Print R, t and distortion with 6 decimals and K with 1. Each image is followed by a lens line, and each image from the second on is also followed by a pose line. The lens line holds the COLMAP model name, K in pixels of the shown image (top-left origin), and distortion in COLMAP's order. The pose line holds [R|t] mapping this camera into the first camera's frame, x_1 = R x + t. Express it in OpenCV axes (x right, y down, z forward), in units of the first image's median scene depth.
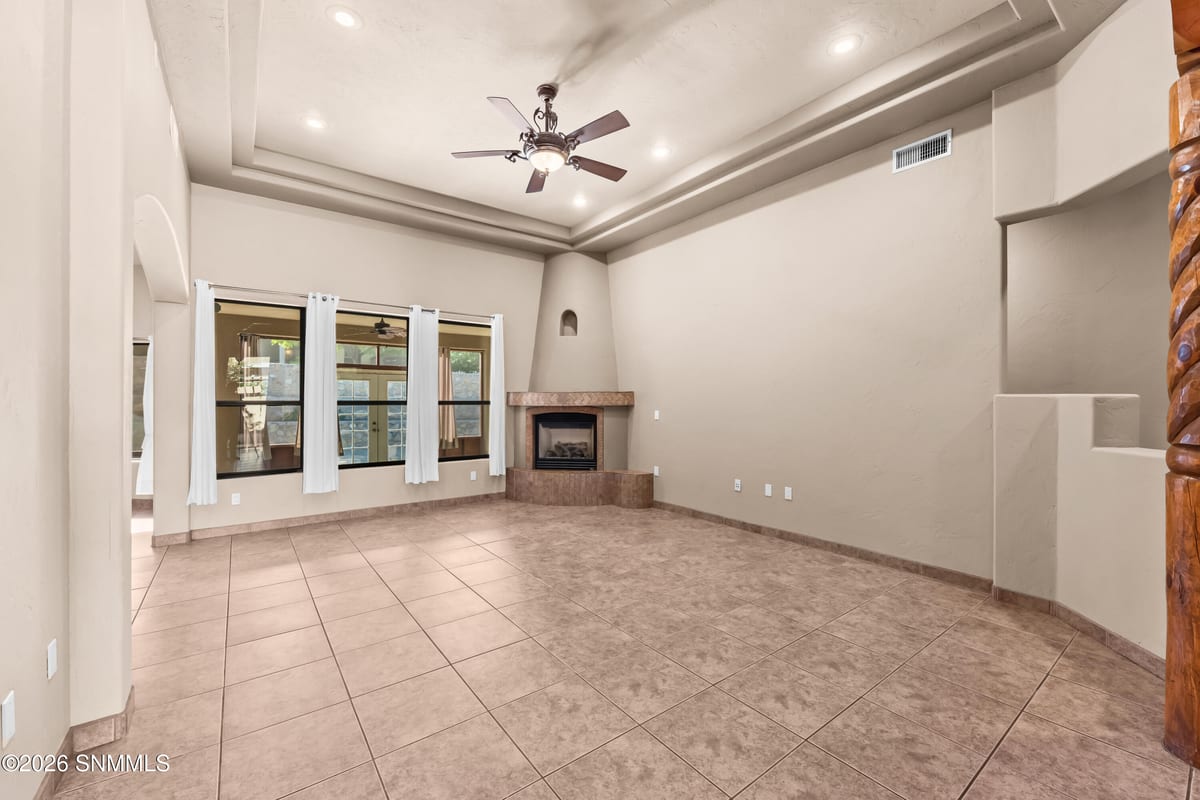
lens RADIAL K [[483.1, 0, 599.4], [0, 483.1, 399.4], [0, 0, 1]] dist [-0.000331, -0.000743]
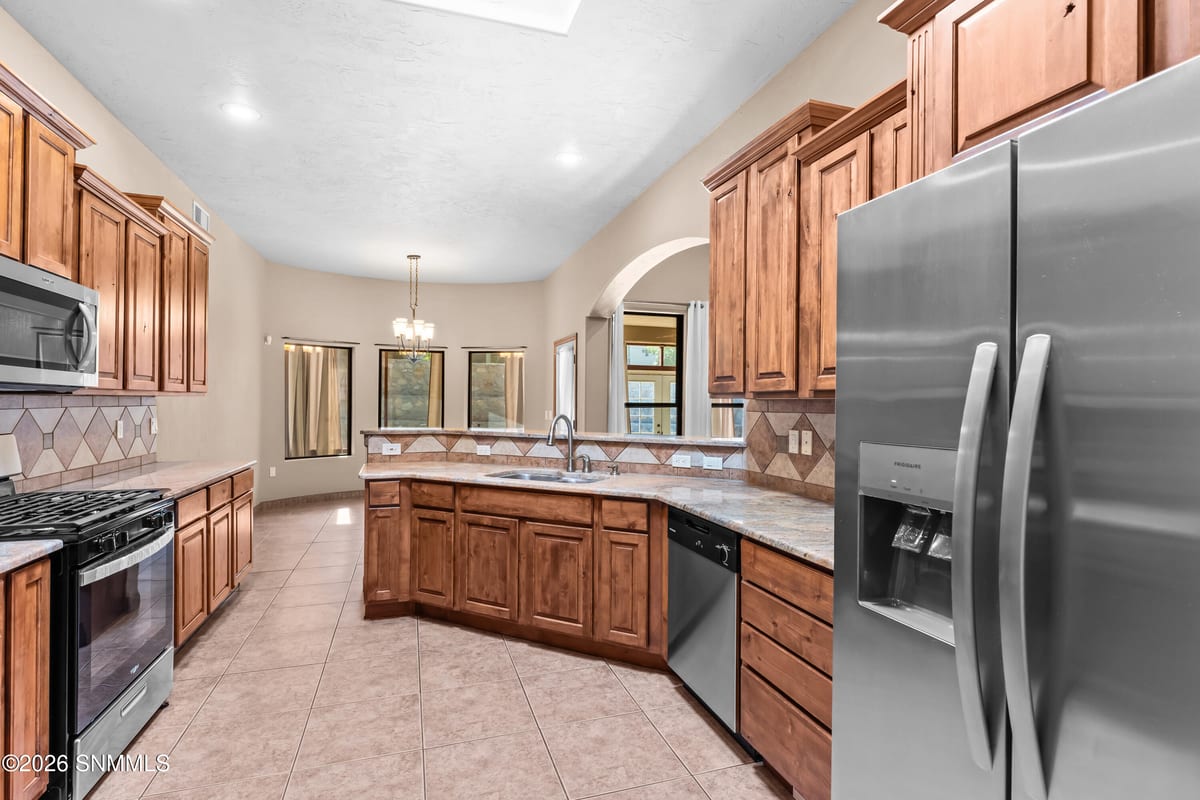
lens RADIAL K [[572.9, 0, 597.9], [0, 572.9, 402.7], [0, 0, 1]] dist [-0.000603, -0.001776]
pose [[0.949514, 0.003859, -0.313702, -0.392491], [-0.002730, 0.999988, 0.004039, -0.002901], [0.313714, -0.002978, 0.949513, -0.252045]]
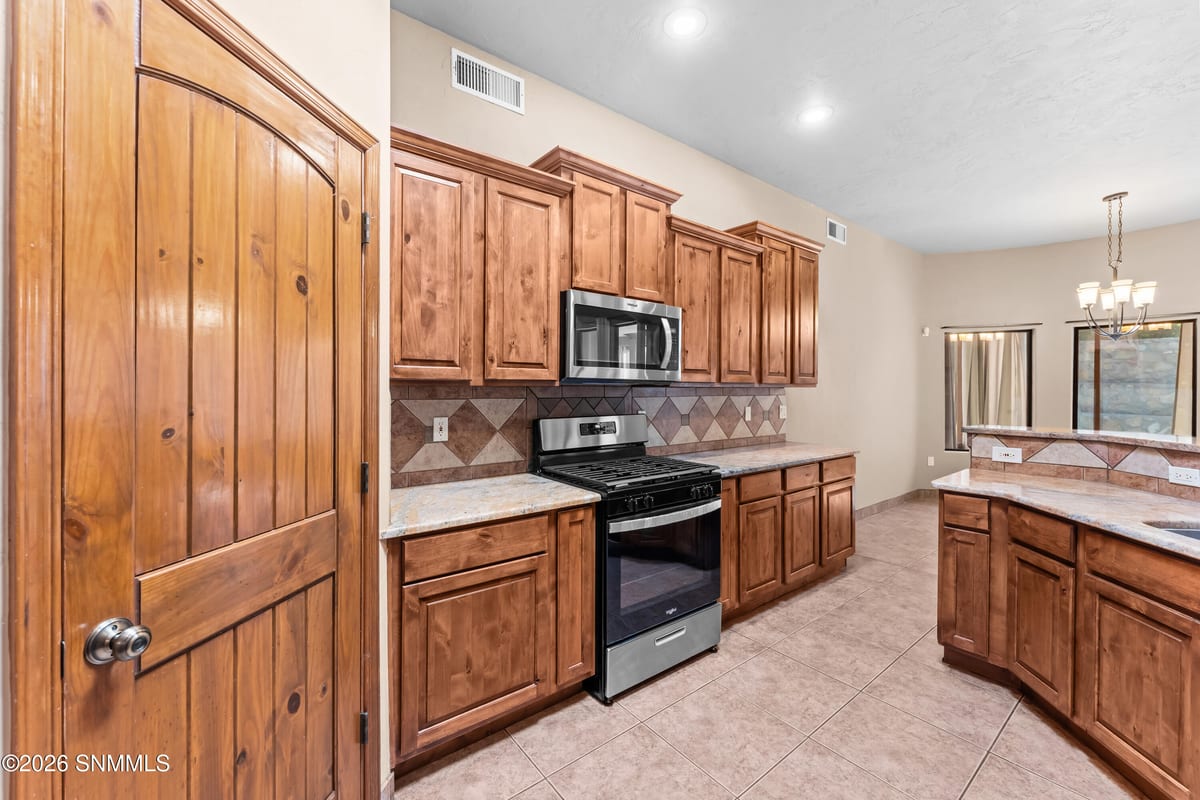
lens RADIAL K [[483.1, 0, 598.2], [0, 483.1, 390.7], [0, 0, 1]] dist [-0.000331, -0.000743]
pose [[0.030644, 0.001650, -0.999529, -0.415504], [-0.000087, 0.999999, 0.001648, -0.002986], [0.999530, 0.000037, 0.030644, -0.041376]]
